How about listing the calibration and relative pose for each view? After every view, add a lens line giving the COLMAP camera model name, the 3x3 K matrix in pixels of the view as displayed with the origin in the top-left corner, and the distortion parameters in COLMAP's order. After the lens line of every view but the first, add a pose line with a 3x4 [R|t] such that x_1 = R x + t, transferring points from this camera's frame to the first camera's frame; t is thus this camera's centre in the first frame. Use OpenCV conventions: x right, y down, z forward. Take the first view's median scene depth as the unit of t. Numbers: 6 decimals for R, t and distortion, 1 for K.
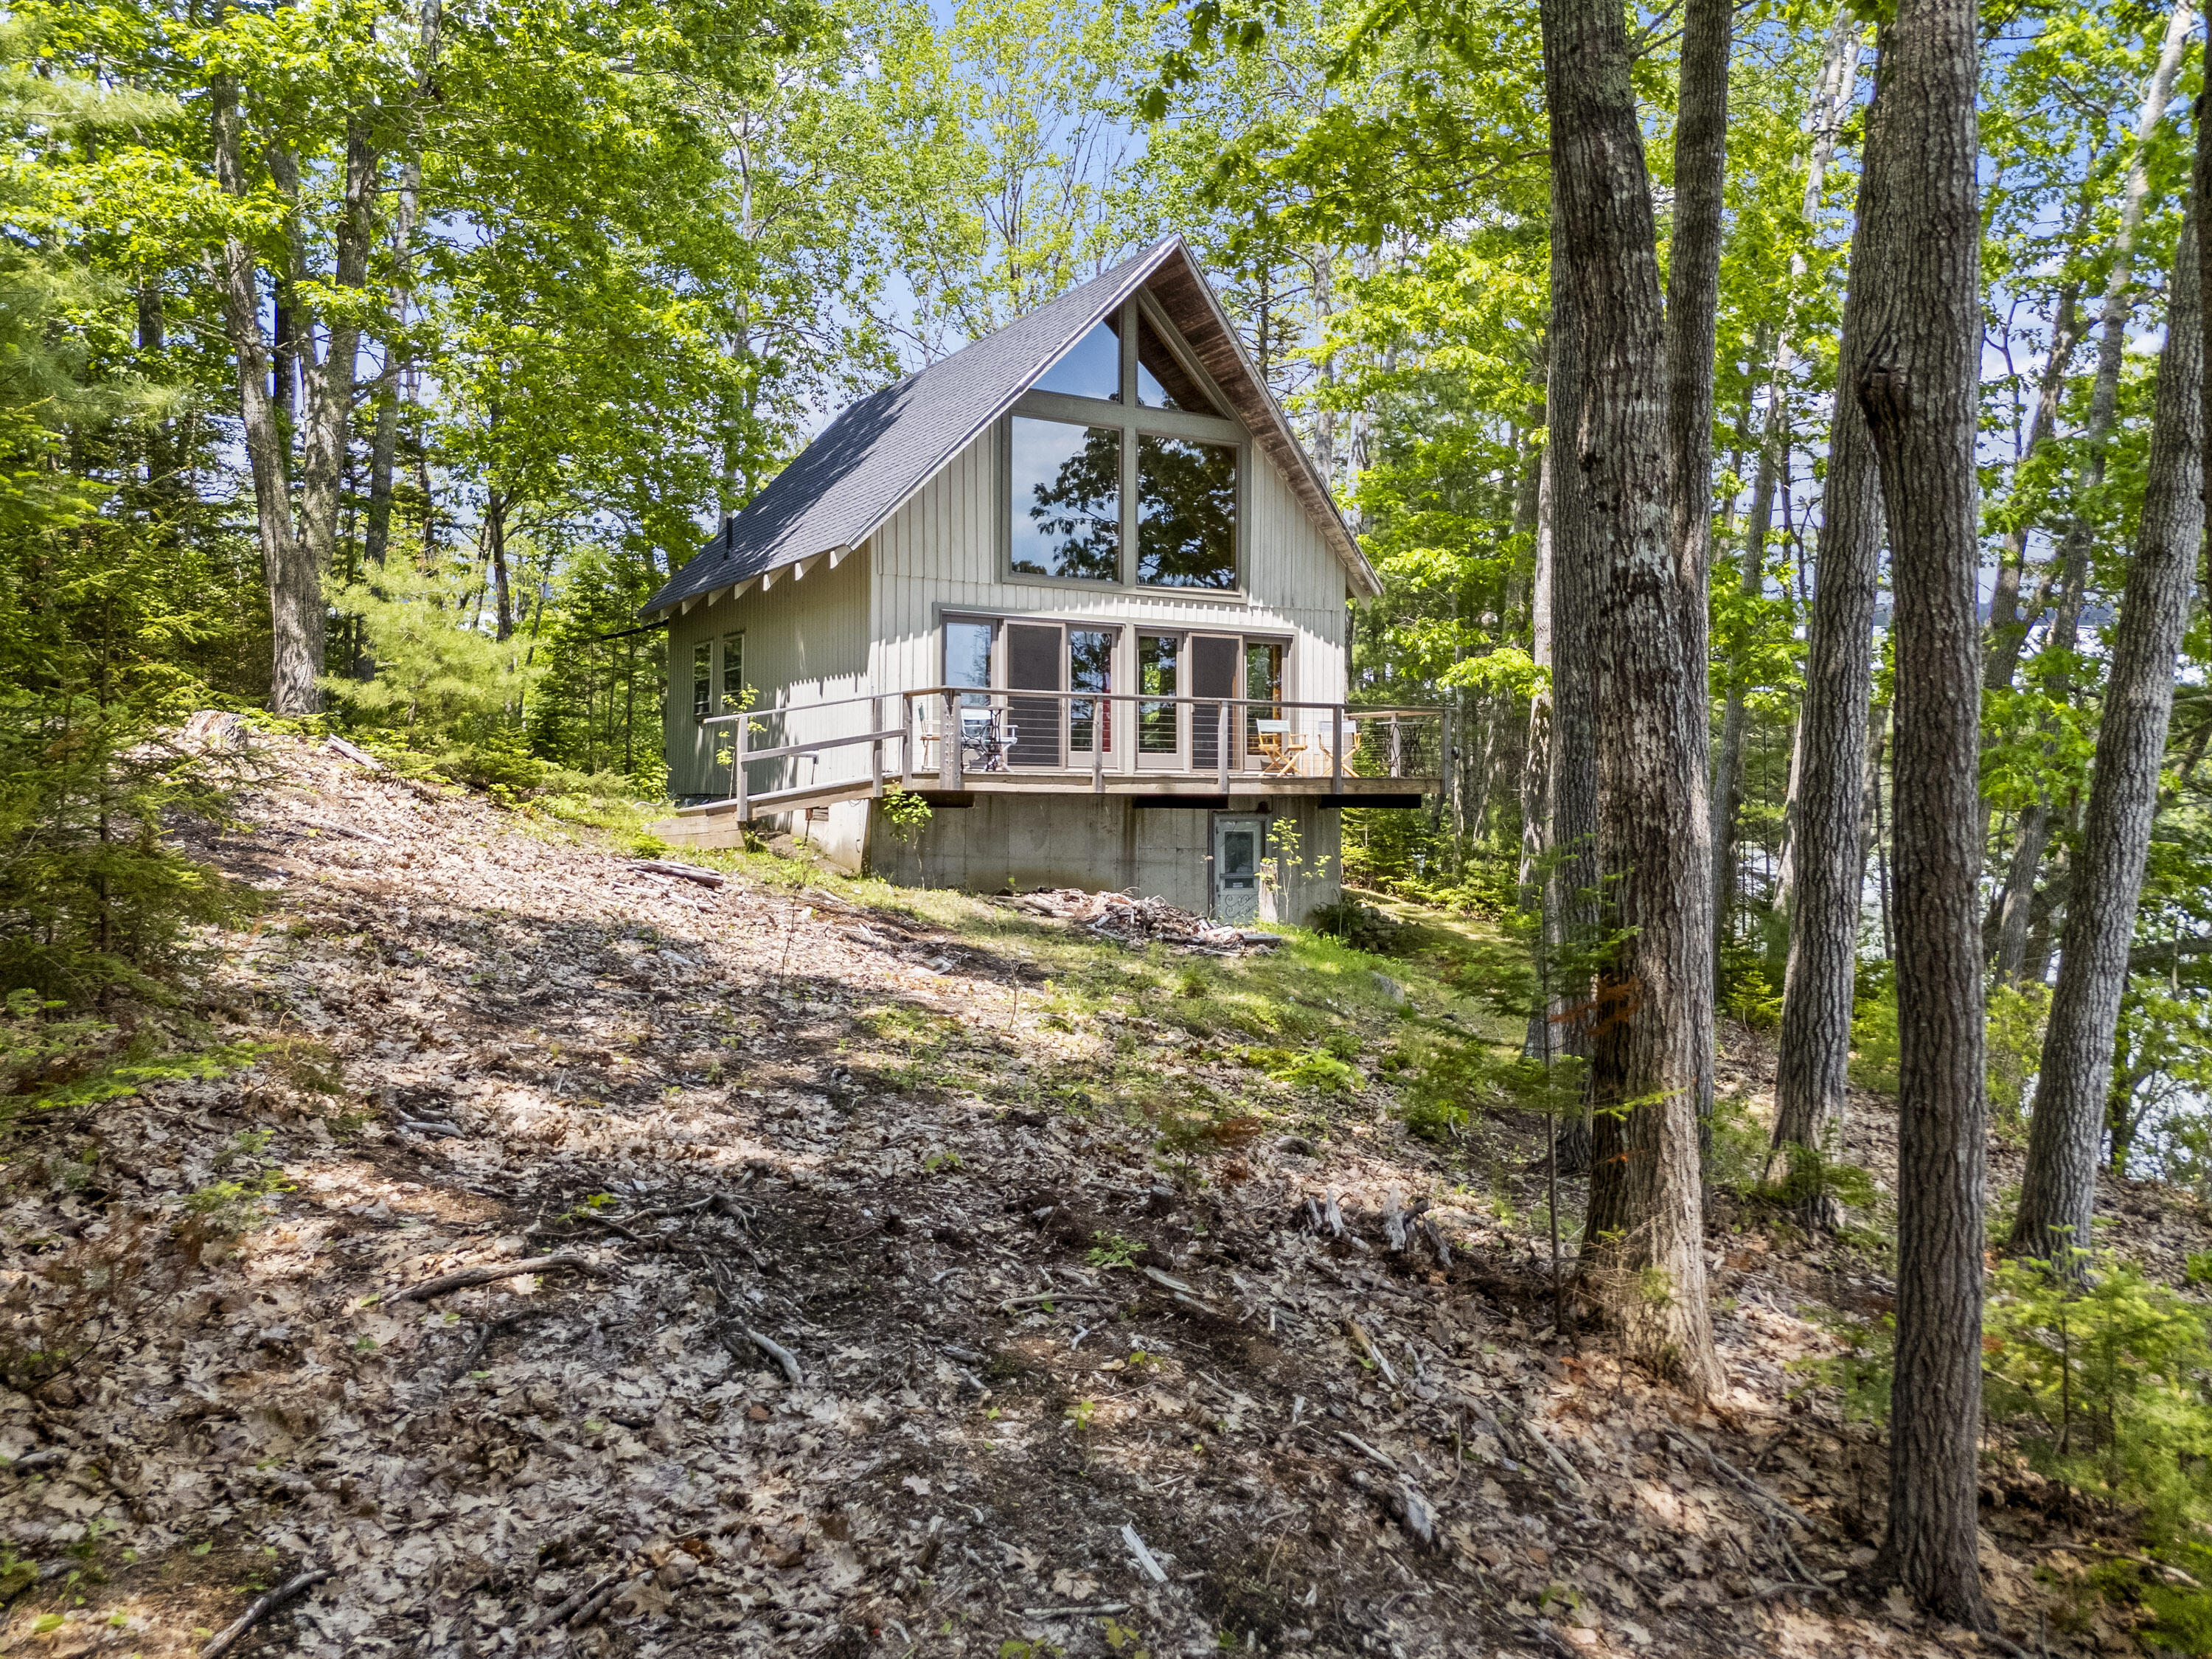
lens RADIAL K [[1604.7, 0, 1071.0], [0, 1604.7, 802.2], [0, 0, 1]] dist [0.097299, -0.108246]
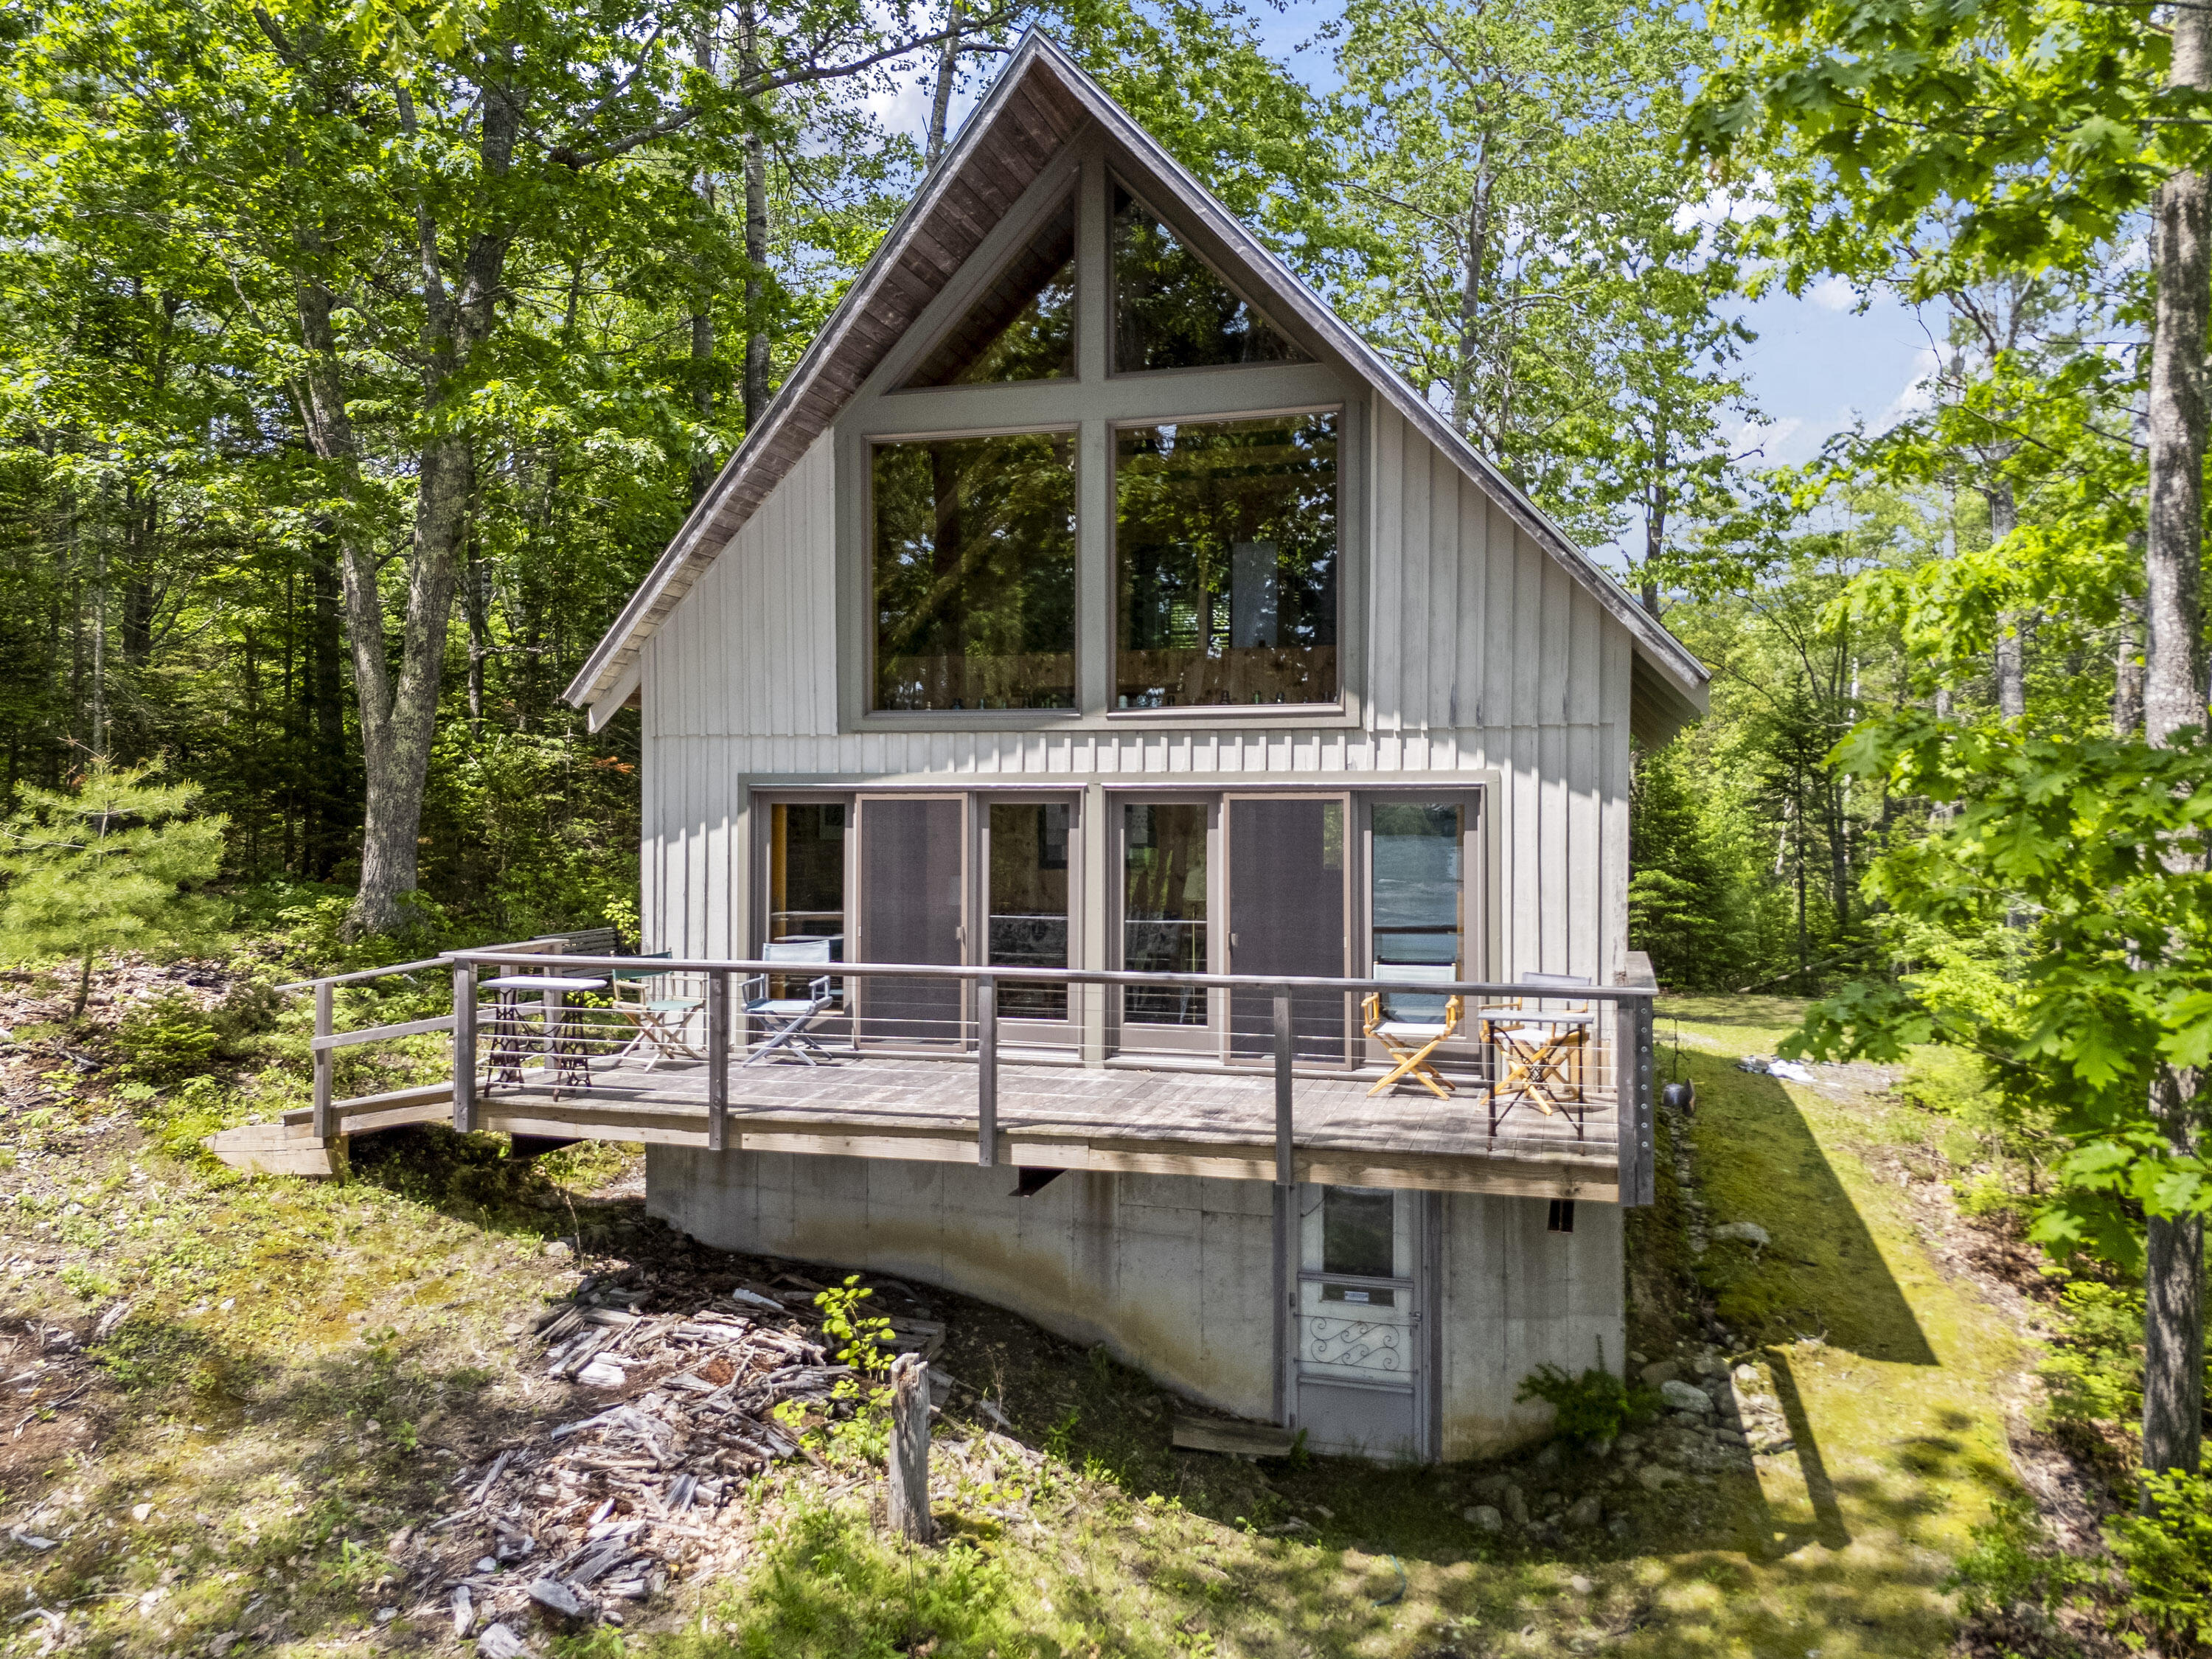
lens RADIAL K [[1604.7, 0, 1071.0], [0, 1604.7, 802.2], [0, 0, 1]] dist [0.097299, -0.108246]
pose [[0.694914, 0.000967, -0.719092, 0.414430], [0.002569, 0.999989, 0.003827, -0.104811], [0.719089, -0.004506, 0.694904, 0.603096]]
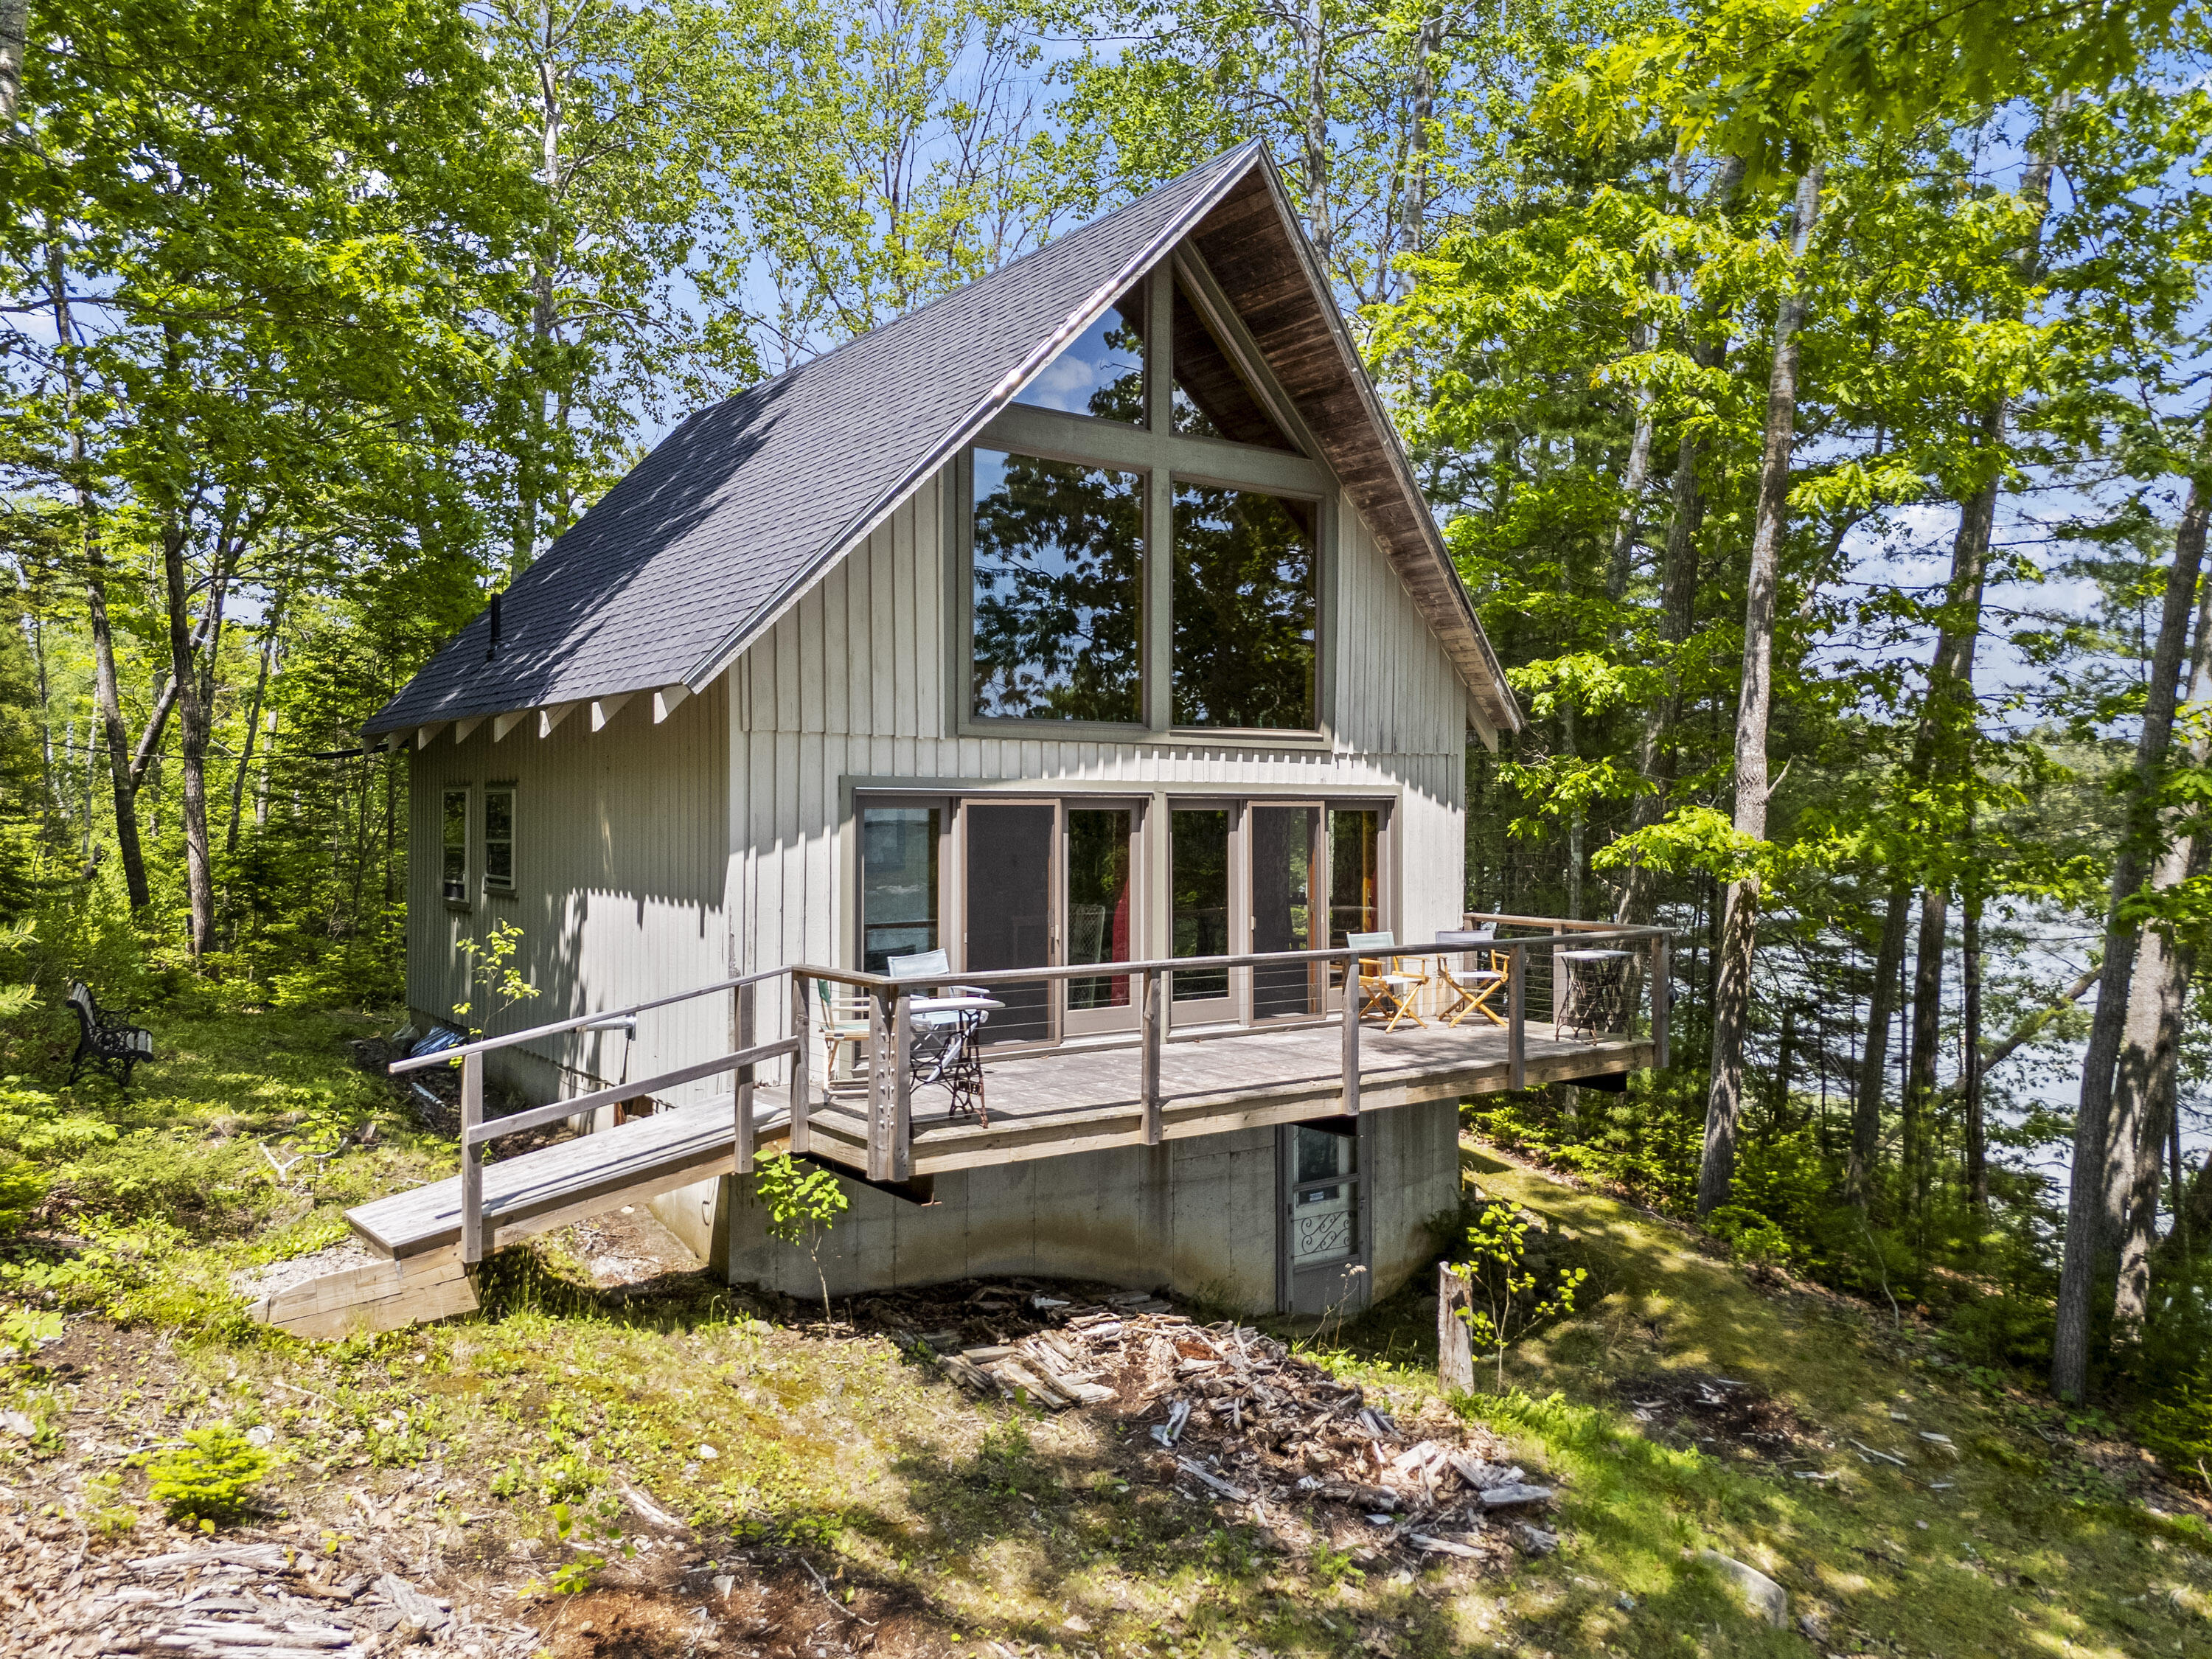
lens RADIAL K [[1622.9, 0, 1106.0], [0, 1622.9, 829.5], [0, 0, 1]] dist [0.030178, 0.000033]
pose [[0.993880, -0.003749, 0.110399, -0.050822], [0.002838, 0.999961, 0.008405, -0.100120], [-0.110426, -0.008040, 0.993852, 0.381982]]
